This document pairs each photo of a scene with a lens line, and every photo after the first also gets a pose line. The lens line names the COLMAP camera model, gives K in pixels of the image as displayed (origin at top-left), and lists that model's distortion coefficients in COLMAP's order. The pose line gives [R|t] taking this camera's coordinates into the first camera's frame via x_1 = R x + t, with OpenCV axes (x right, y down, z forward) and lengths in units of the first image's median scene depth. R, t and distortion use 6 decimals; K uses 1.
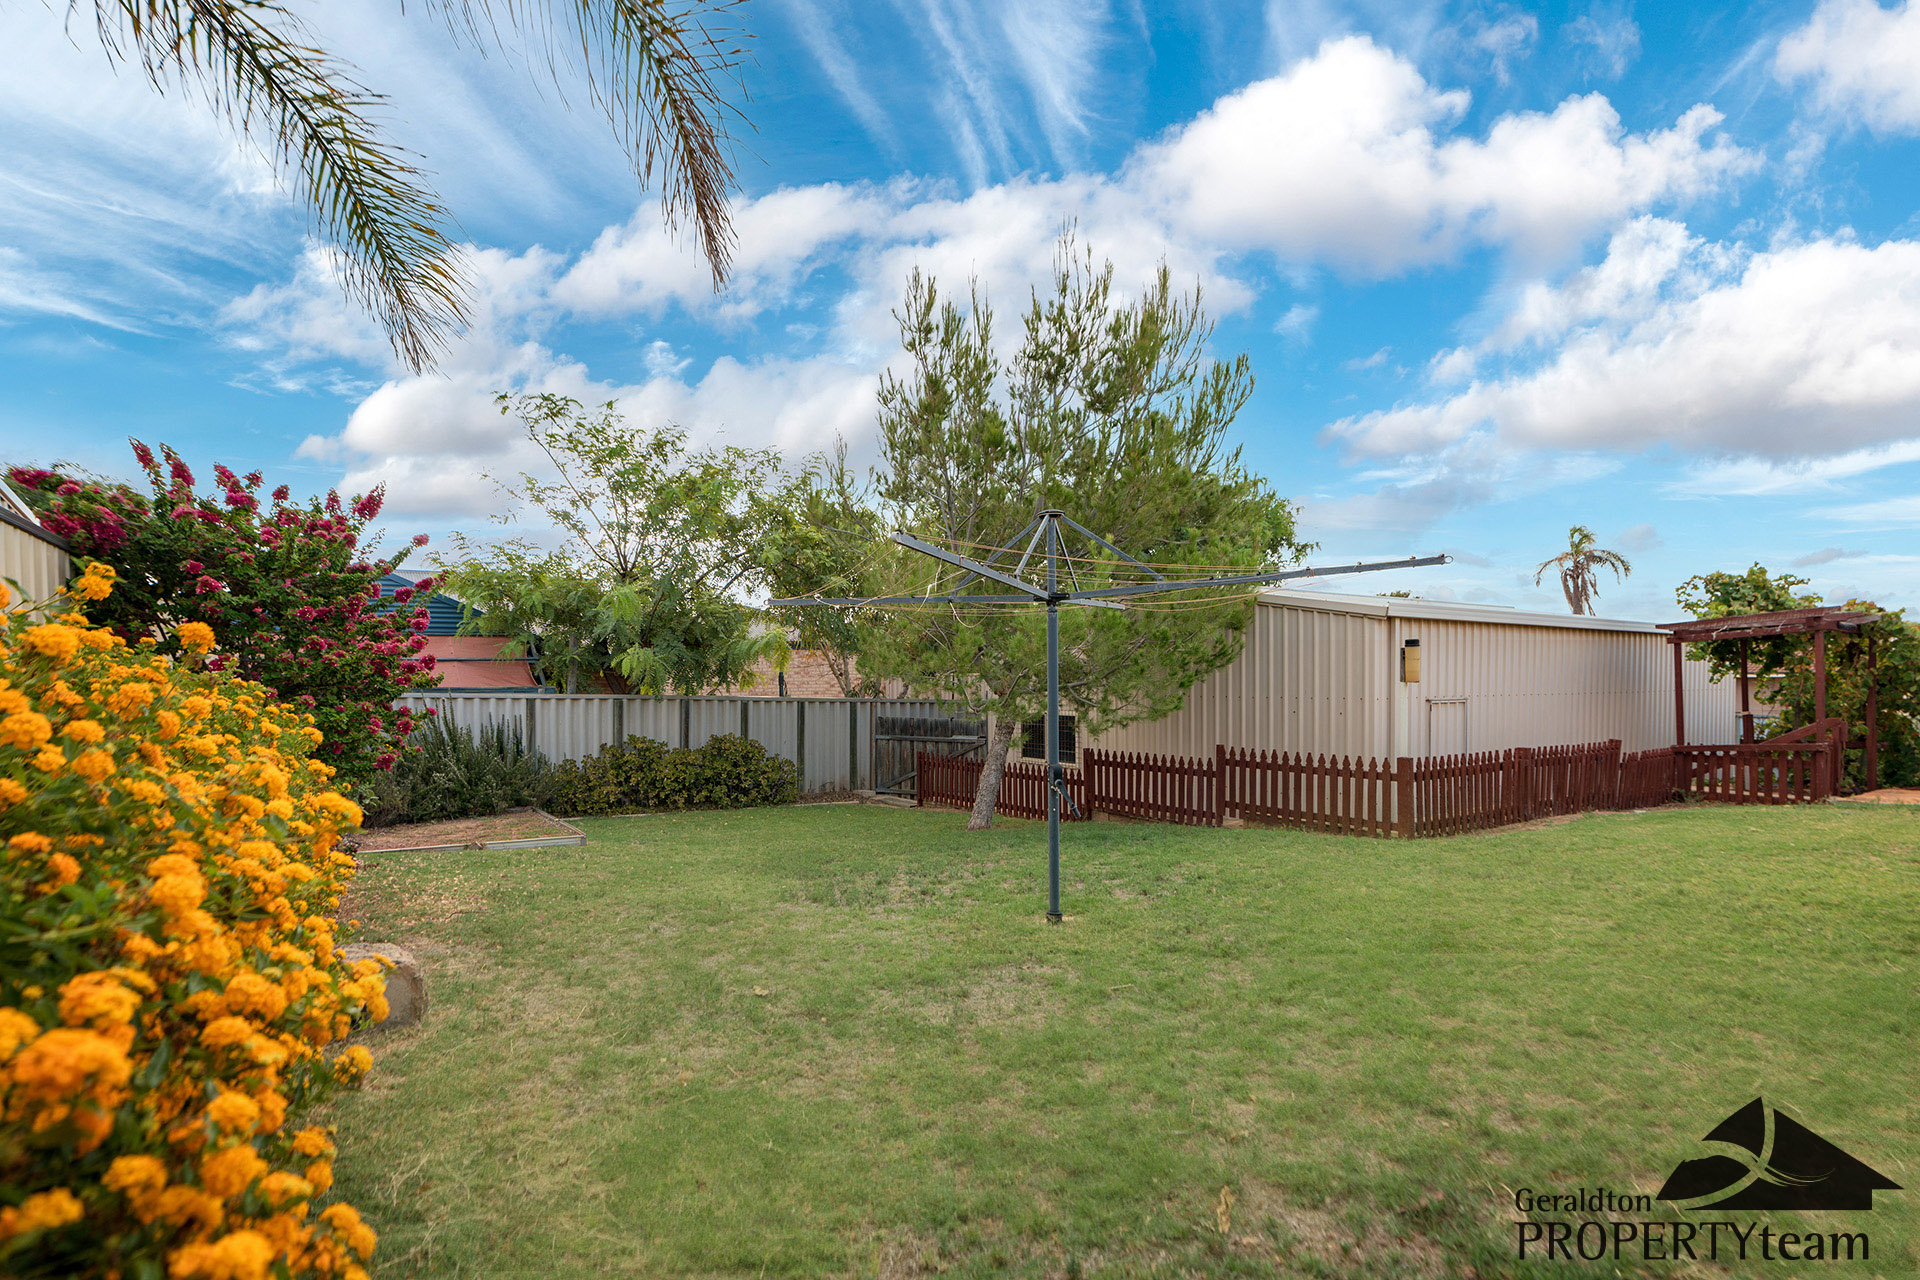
lens RADIAL K [[881.7, 0, 886.0], [0, 881.7, 703.2], [0, 0, 1]] dist [-0.000366, -0.000470]
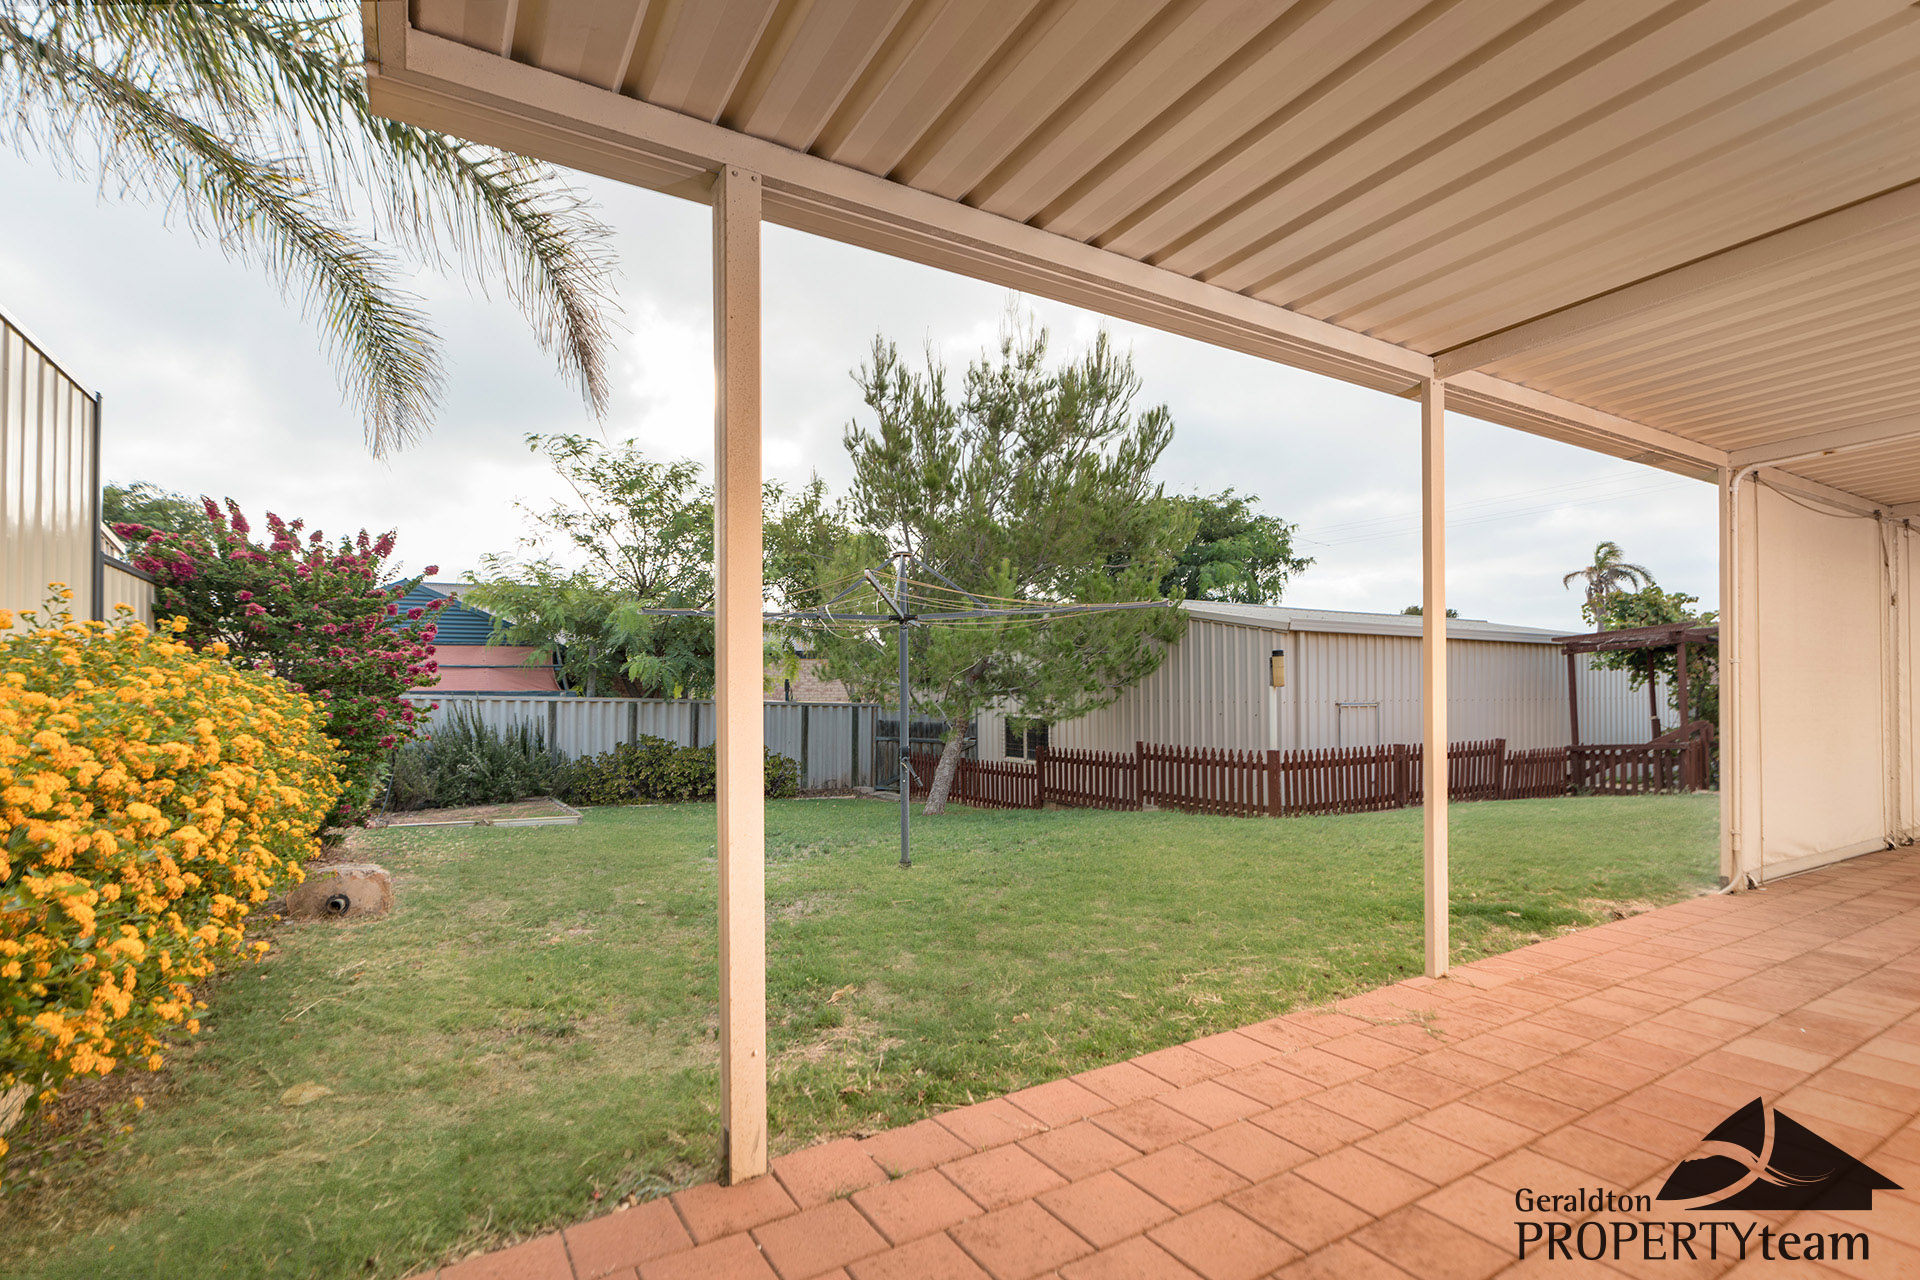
lens RADIAL K [[881.7, 0, 952.3], [0, 881.7, 680.4], [0, 0, 1]] dist [-0.000366, -0.000470]
pose [[0.999996, 0.002259, -0.001463, 0.110669], [-0.002311, 0.999308, -0.037132, 0.008924], [0.001378, 0.037135, 0.999309, -0.126908]]
